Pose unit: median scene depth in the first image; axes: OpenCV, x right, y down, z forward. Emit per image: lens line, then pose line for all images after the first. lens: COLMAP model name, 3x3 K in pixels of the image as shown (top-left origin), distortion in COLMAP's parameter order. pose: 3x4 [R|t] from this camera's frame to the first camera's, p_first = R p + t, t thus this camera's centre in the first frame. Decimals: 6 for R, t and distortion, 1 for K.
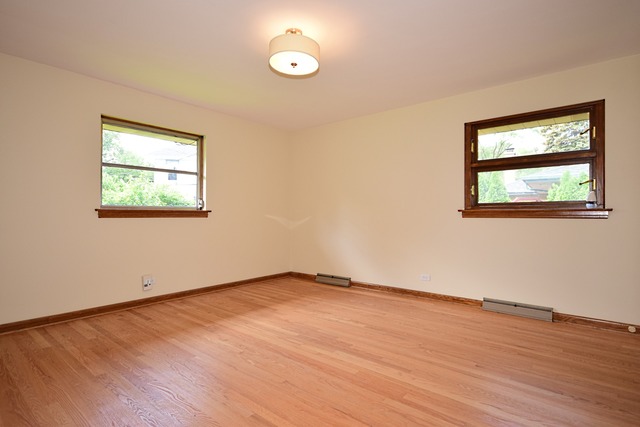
lens RADIAL K [[331.1, 0, 315.9], [0, 331.1, 213.2], [0, 0, 1]] dist [0.004870, 0.000626]
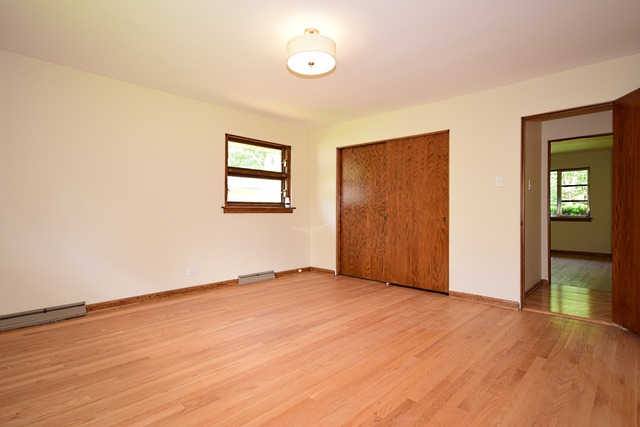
lens RADIAL K [[331.1, 0, 315.9], [0, 331.1, 213.2], [0, 0, 1]] dist [0.004870, 0.000626]
pose [[0.065581, -0.008111, 0.997814, -0.984457], [-0.004903, 0.999952, 0.008451, 0.002355], [-0.997835, -0.005447, 0.065539, 0.827821]]
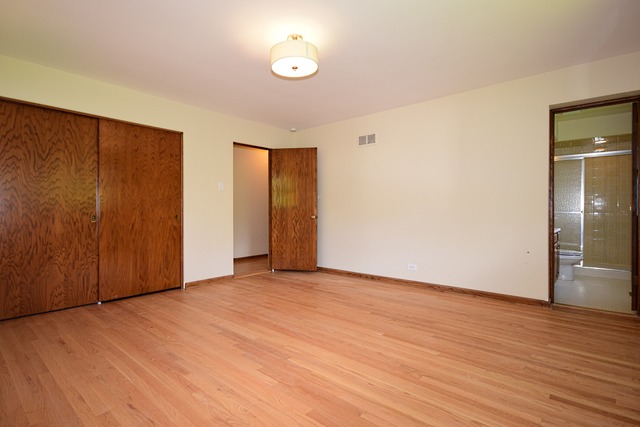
lens RADIAL K [[323.1, 0, 318.7], [0, 323.1, 212.6], [0, 0, 1]] dist [0.001582, 0.000139]
pose [[-0.999963, -0.001383, 0.008508, -0.137497], [-0.001332, 0.999982, 0.005934, 0.009422], [-0.008516, 0.005923, -0.999946, 1.847935]]
